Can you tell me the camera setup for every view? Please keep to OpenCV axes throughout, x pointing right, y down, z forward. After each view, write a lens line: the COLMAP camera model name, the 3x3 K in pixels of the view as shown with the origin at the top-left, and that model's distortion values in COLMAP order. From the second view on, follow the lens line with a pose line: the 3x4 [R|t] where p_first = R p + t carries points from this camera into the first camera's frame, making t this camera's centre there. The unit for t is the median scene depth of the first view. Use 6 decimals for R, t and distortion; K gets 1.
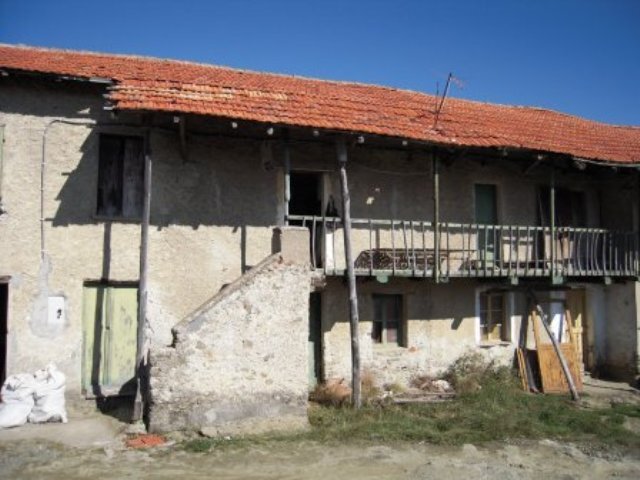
lens RADIAL K [[531.4, 0, 320.0], [0, 531.4, 240.0], [0, 0, 1]] dist [-0.123520, 0.069857]
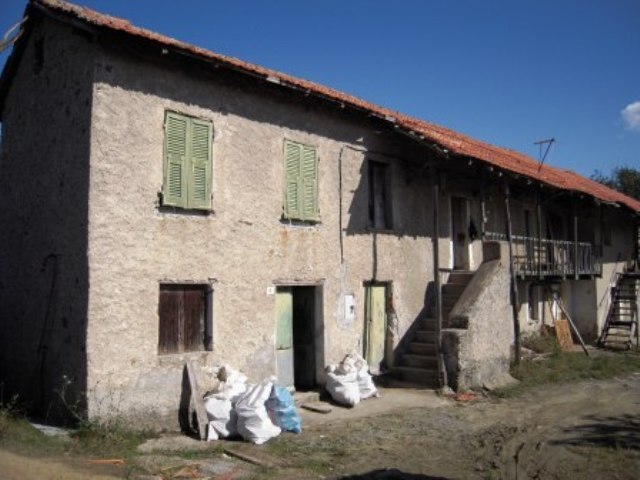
lens RADIAL K [[531.4, 0, 320.0], [0, 531.4, 240.0], [0, 0, 1]] dist [-0.123520, 0.069857]
pose [[0.911601, 0.023233, 0.410419, -1.034989], [-0.026347, 0.999651, 0.001931, -0.017212], [-0.410231, -0.012573, 0.911895, -0.079625]]
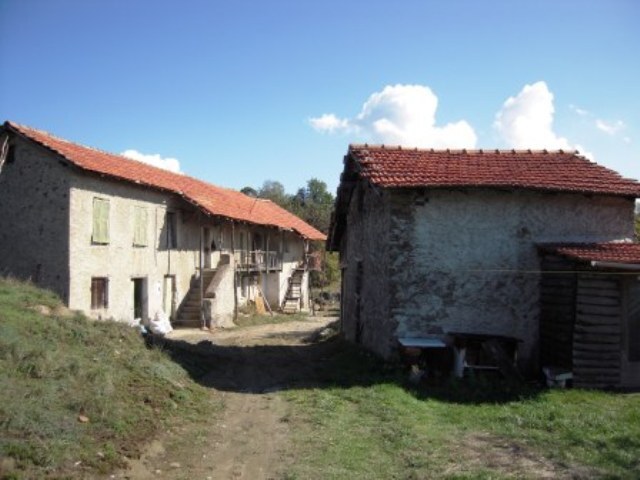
lens RADIAL K [[531.4, 0, 320.0], [0, 531.4, 240.0], [0, 0, 1]] dist [-0.123520, 0.069857]
pose [[0.567483, 0.036318, 0.822584, -1.980164], [-0.063194, 0.998001, -0.000467, -0.121840], [-0.820957, -0.051717, 0.568644, -0.909518]]
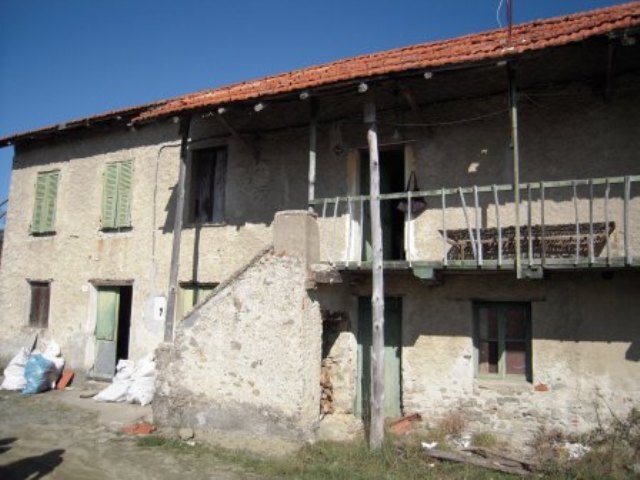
lens RADIAL K [[531.4, 0, 320.0], [0, 531.4, 240.0], [0, 0, 1]] dist [-0.123520, 0.069857]
pose [[0.675553, -0.082085, -0.732728, 0.571659], [0.030968, 0.996065, -0.083034, 0.088489], [0.736661, 0.033403, 0.675437, 0.451370]]
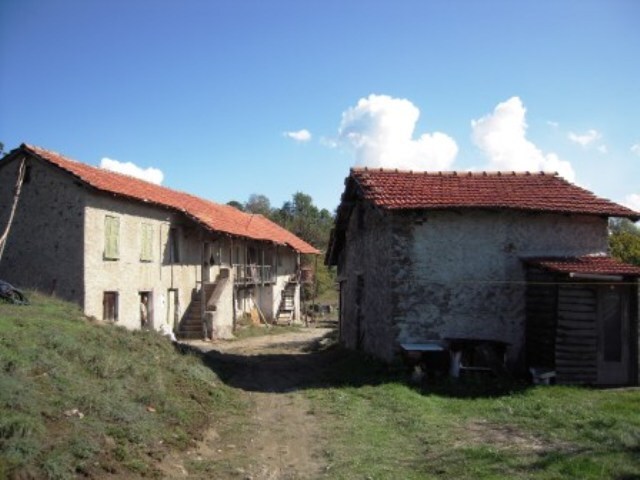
lens RADIAL K [[531.4, 0, 320.0], [0, 531.4, 240.0], [0, 0, 1]] dist [-0.123520, 0.069857]
pose [[0.542218, 0.052930, 0.838569, -2.120554], [-0.056964, 0.998033, -0.026162, -0.125958], [-0.838305, -0.033583, 0.544167, -0.931780]]
